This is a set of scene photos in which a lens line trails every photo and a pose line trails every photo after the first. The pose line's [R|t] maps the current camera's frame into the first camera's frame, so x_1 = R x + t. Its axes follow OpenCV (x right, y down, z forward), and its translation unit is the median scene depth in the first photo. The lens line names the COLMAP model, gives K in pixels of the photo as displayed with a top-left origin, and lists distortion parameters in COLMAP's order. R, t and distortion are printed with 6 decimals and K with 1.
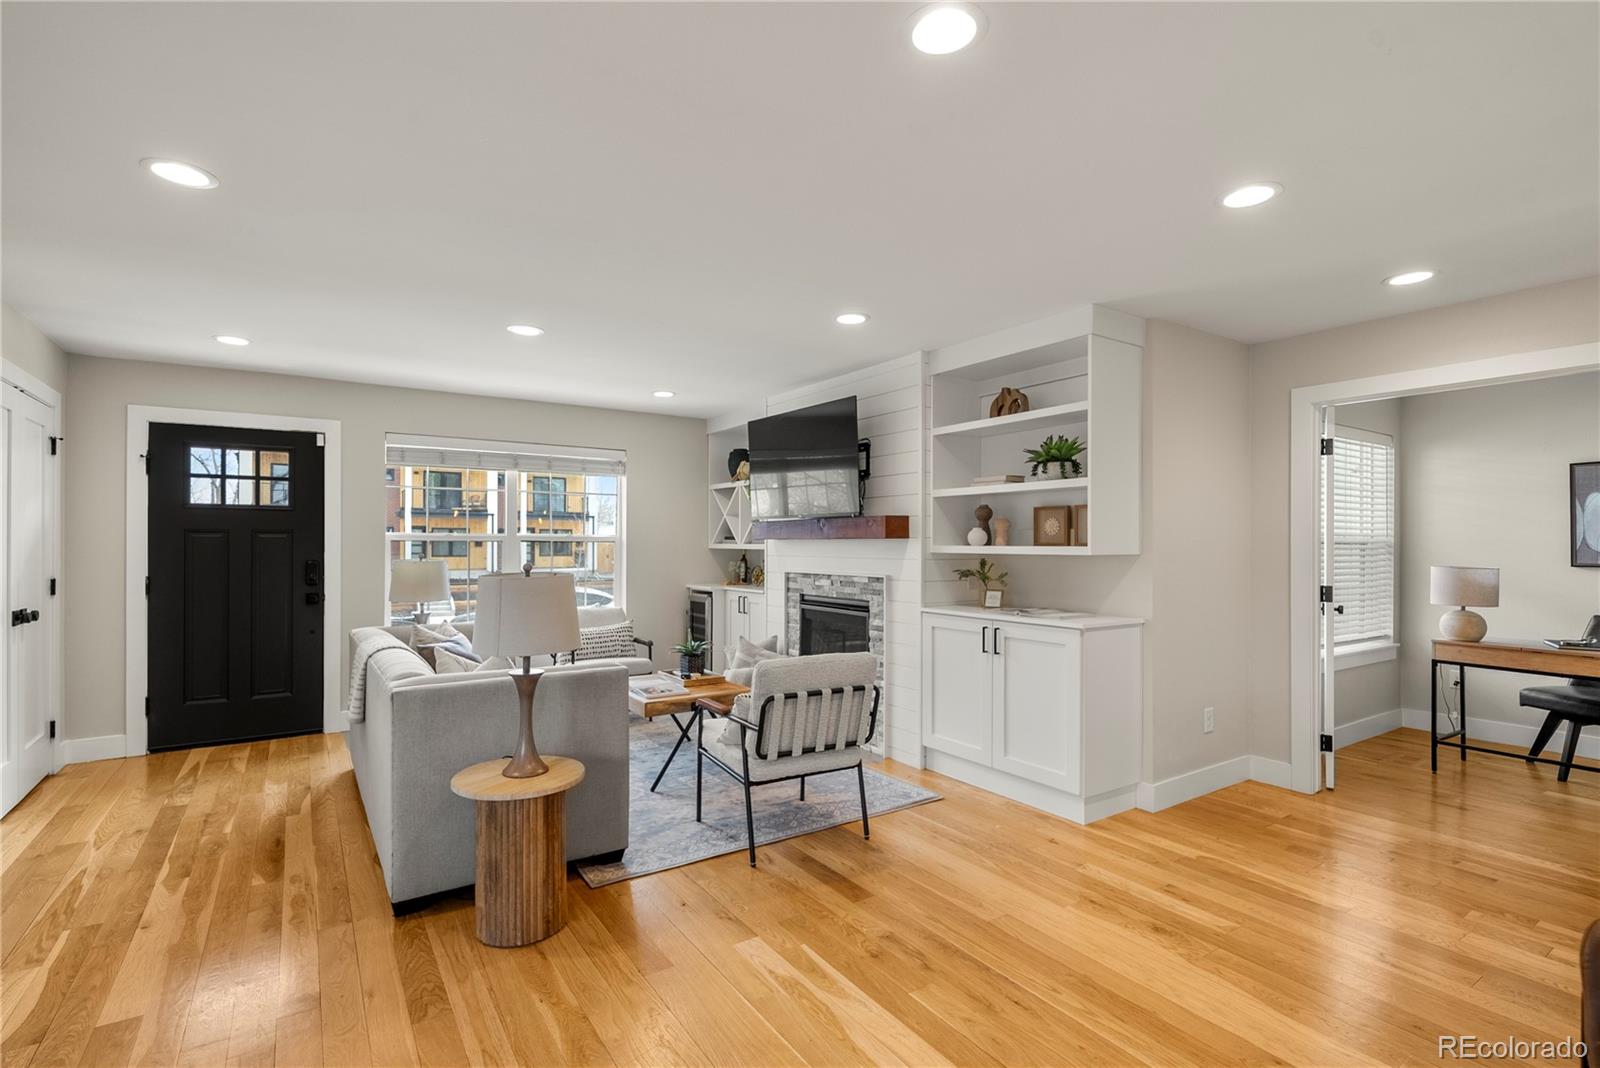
lens RADIAL K [[749.6, 0, 799.8], [0, 749.6, 541.1], [0, 0, 1]] dist [0.000133, 0.000957]
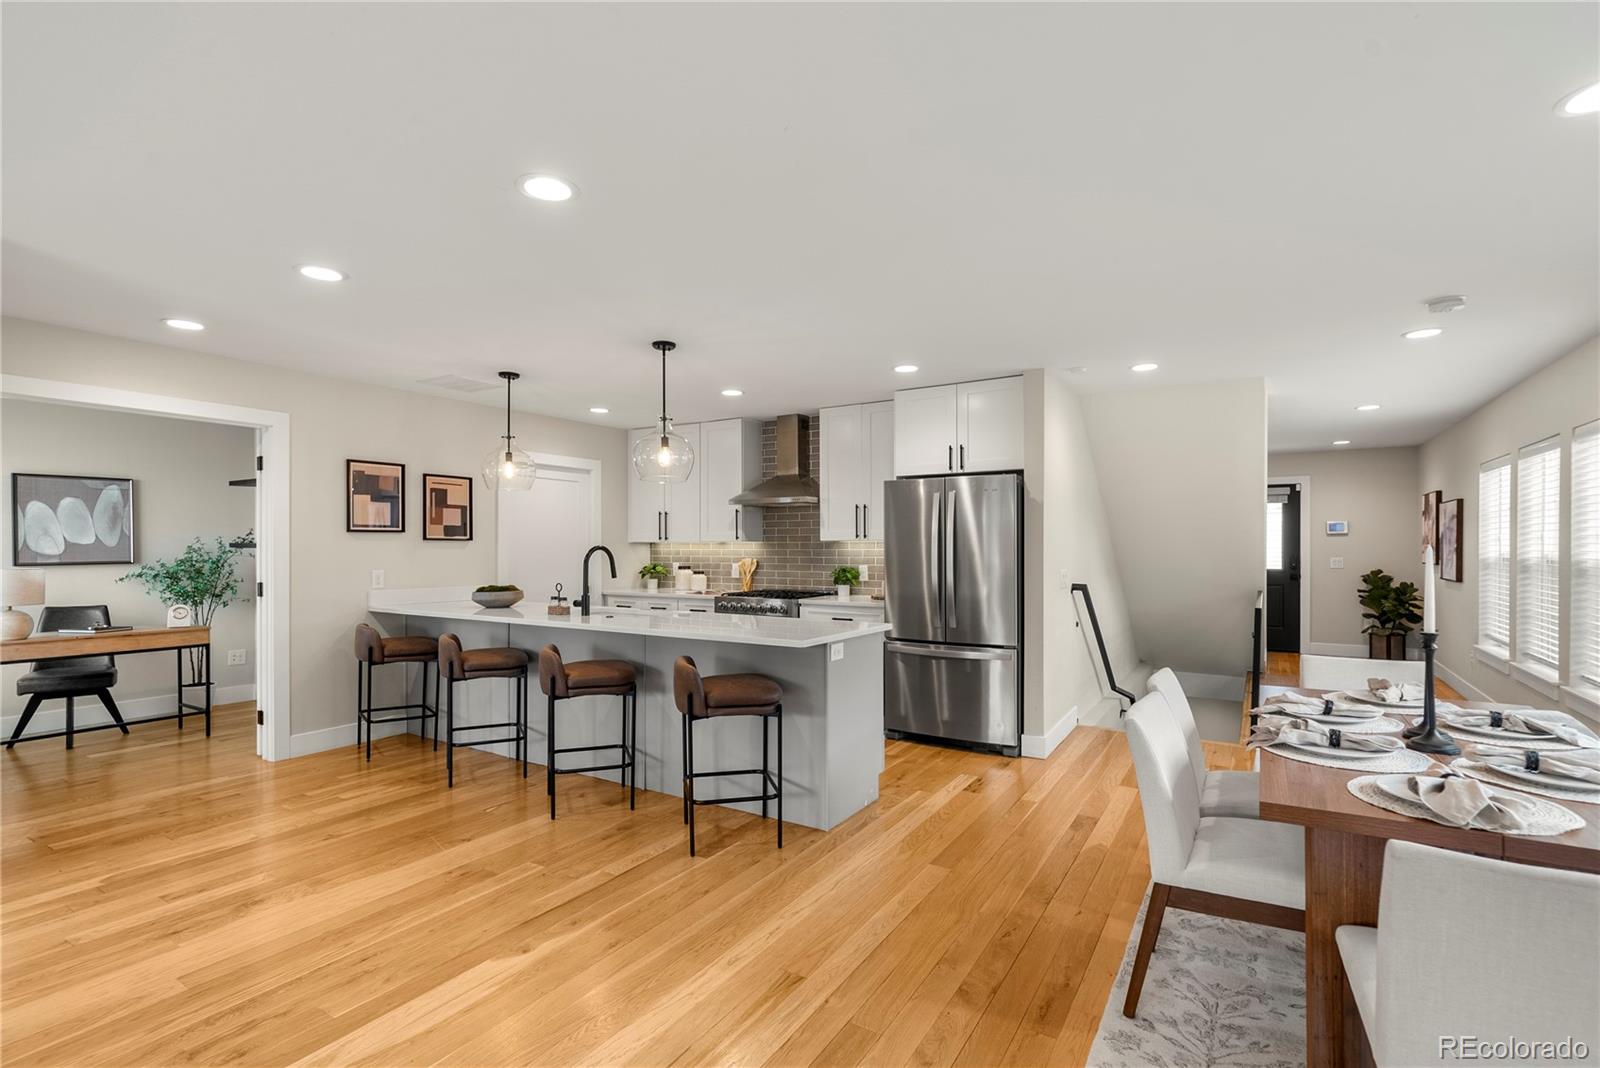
lens RADIAL K [[749.6, 0, 792.2], [0, 749.6, 544.6], [0, 0, 1]] dist [0.000133, 0.000957]
pose [[-0.405887, -0.000525, 0.913923, -0.483423], [-0.004026, 0.999991, -0.001214, -0.001184], [-0.913915, -0.004172, -0.405885, 0.427638]]
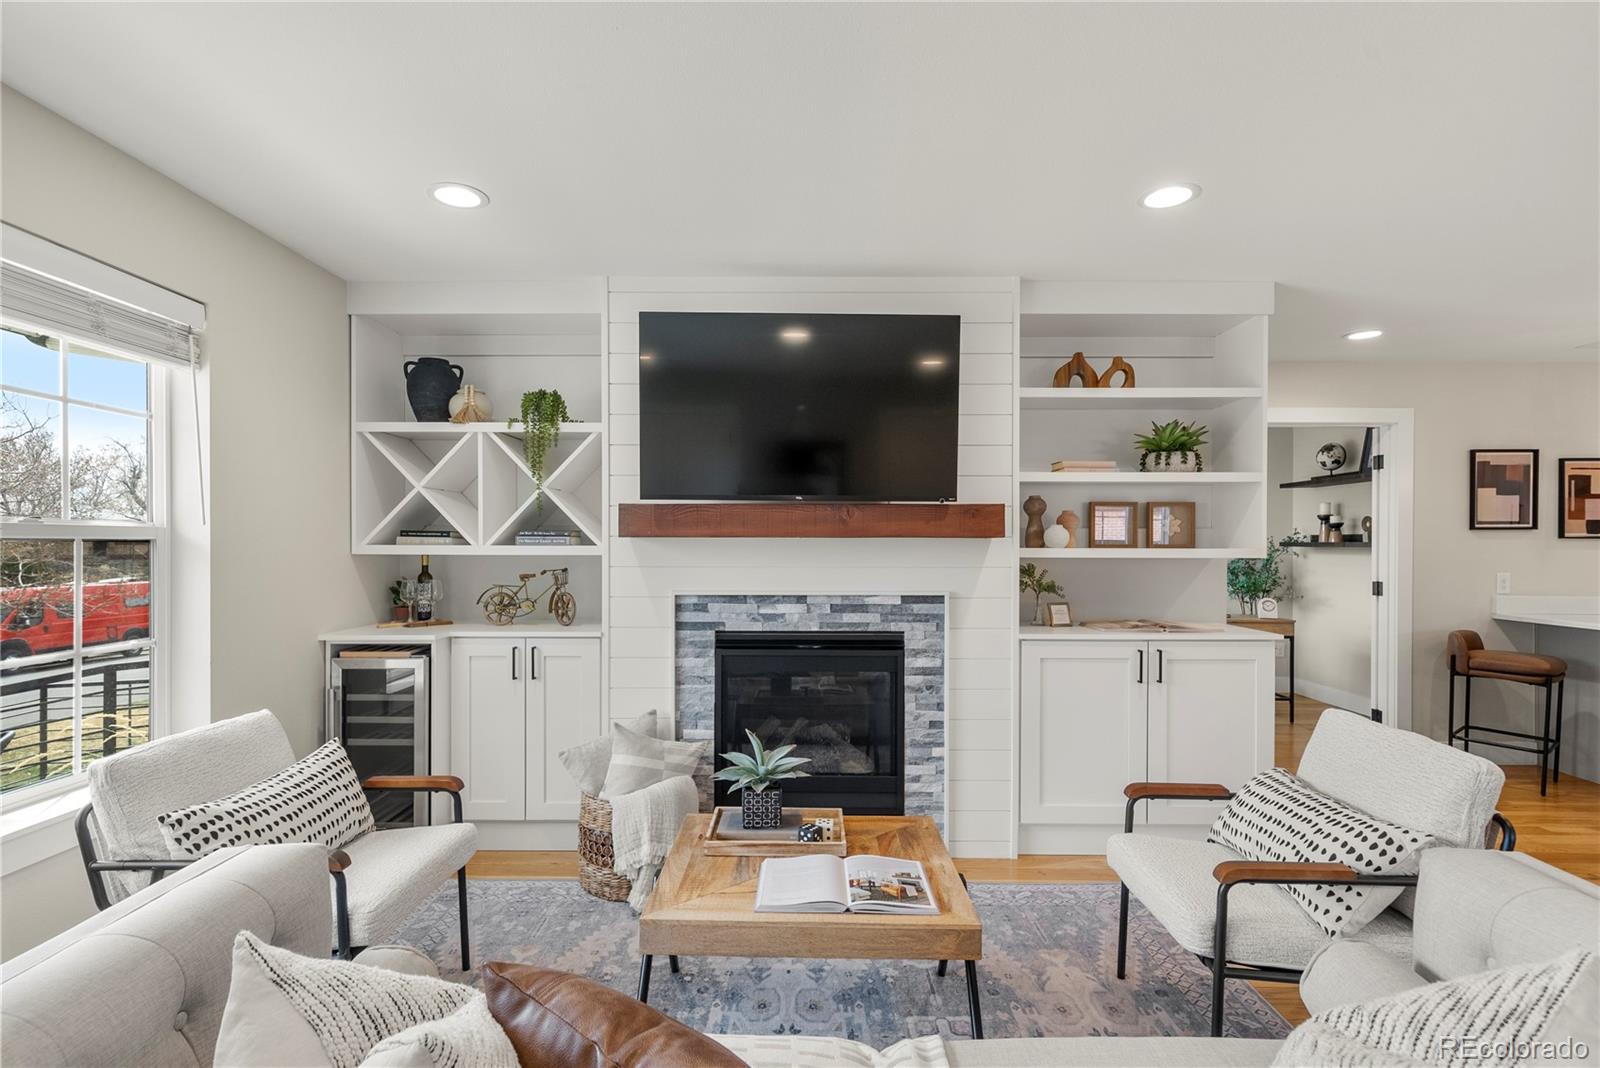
lens RADIAL K [[749.6, 0, 798.0], [0, 749.6, 551.7], [0, 0, 1]] dist [0.000133, 0.000957]
pose [[0.563614, -0.009192, 0.825987, -0.549641], [-0.003407, 0.999904, 0.013452, 0.000454], [-0.826032, -0.010396, 0.563528, 0.765455]]
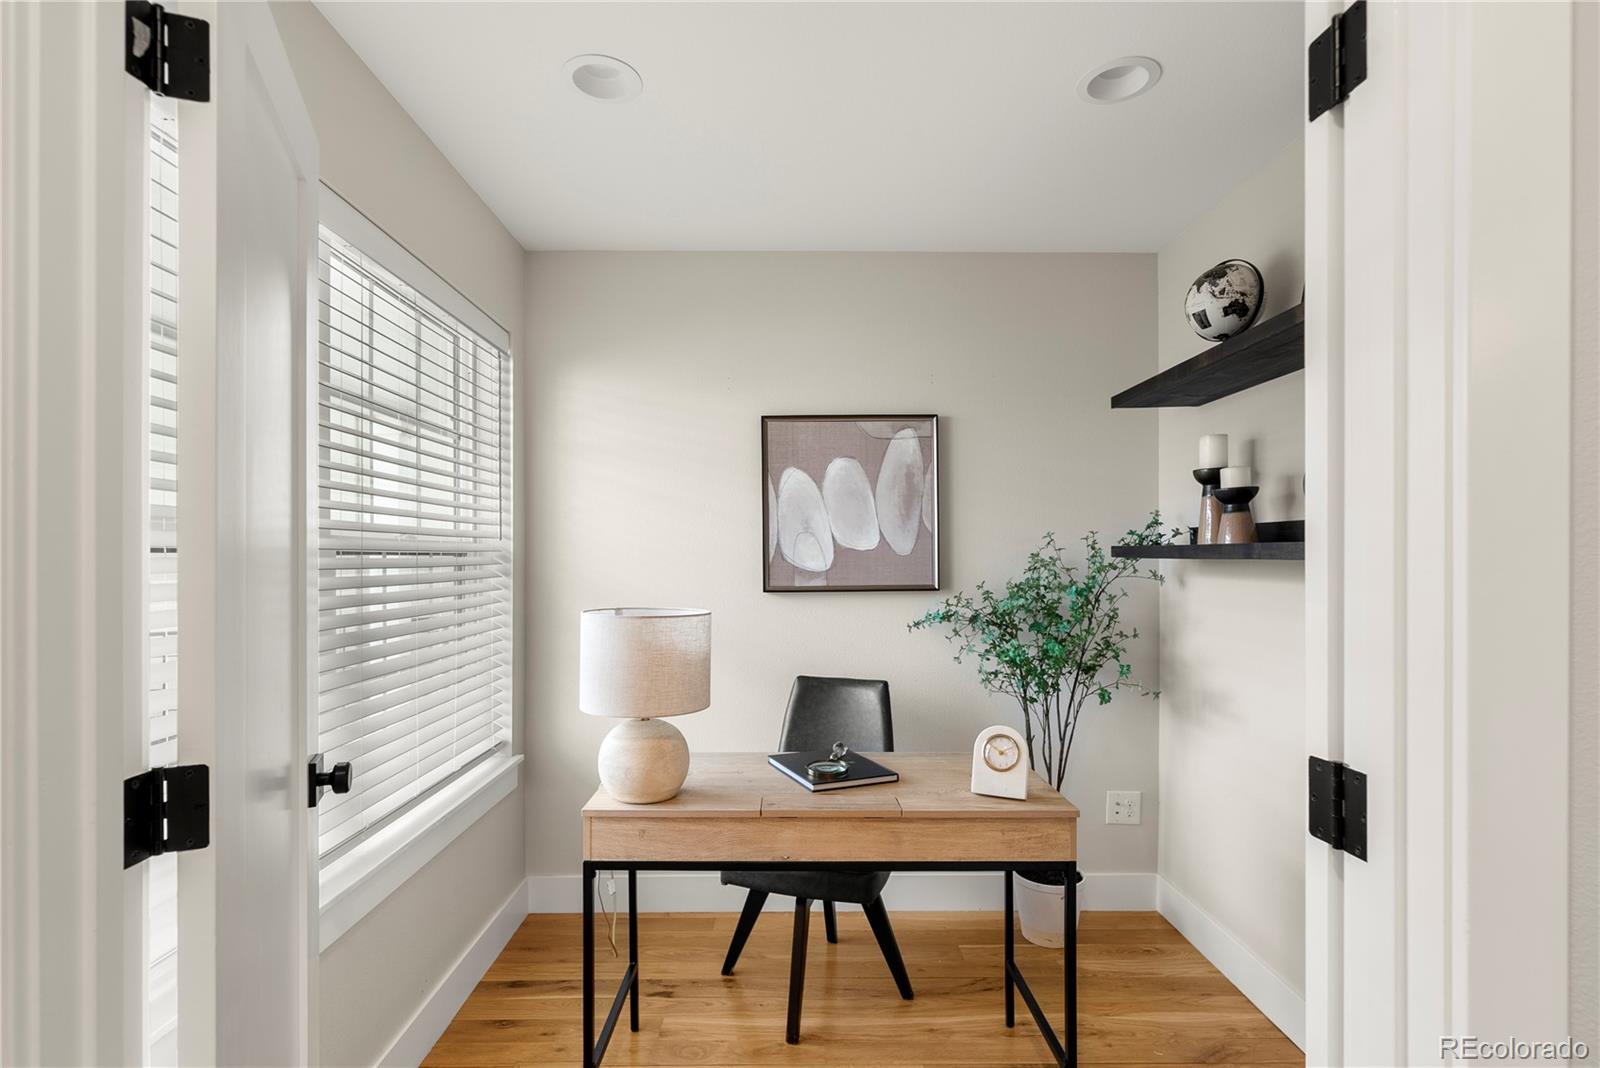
lens RADIAL K [[776.6, 0, 797.8], [0, 776.6, 558.4], [0, 0, 1]] dist [0.002805, 0.000181]
pose [[0.543741, -0.005621, 0.839234, 0.569632], [-0.000635, 0.999975, 0.007110, 0.003522], [-0.839253, -0.004399, 0.543723, 0.692535]]
